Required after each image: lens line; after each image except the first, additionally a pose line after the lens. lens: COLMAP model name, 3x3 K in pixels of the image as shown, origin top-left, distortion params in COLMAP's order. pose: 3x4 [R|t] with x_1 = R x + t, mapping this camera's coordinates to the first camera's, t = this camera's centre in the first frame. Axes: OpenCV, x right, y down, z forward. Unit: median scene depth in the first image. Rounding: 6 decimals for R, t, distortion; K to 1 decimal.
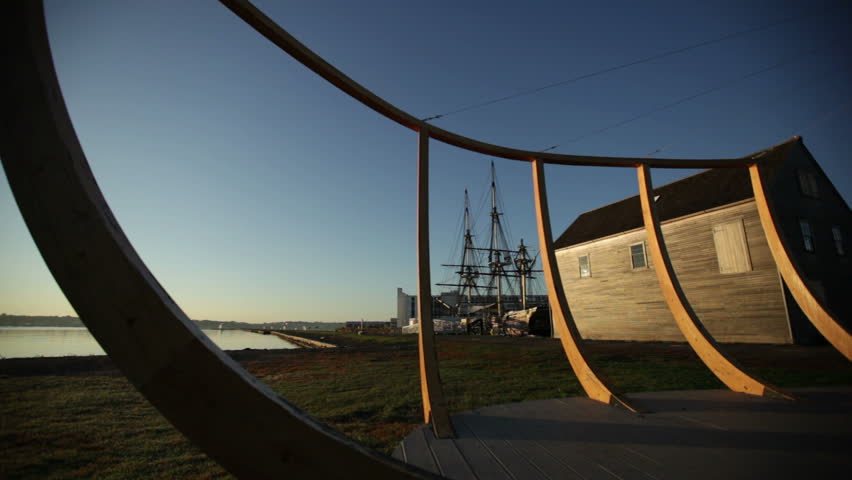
lens RADIAL K [[411.6, 0, 408.8], [0, 411.6, 239.2], [0, 0, 1]] dist [-0.062499, 0.033679]
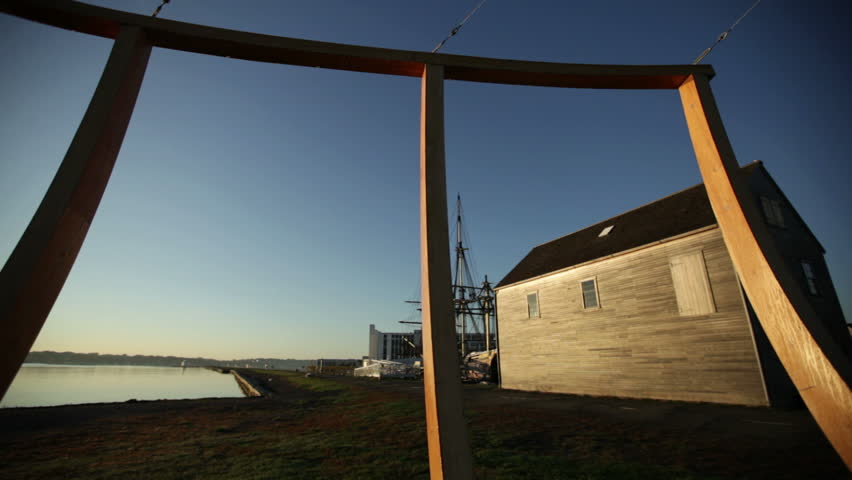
lens RADIAL K [[411.6, 0, 408.8], [0, 411.6, 239.2], [0, 0, 1]] dist [-0.062499, 0.033679]
pose [[0.998502, 0.018909, 0.051341, 0.124588], [-0.014377, 0.996083, -0.087251, 0.006246], [-0.052789, 0.086382, 0.994862, 0.137203]]
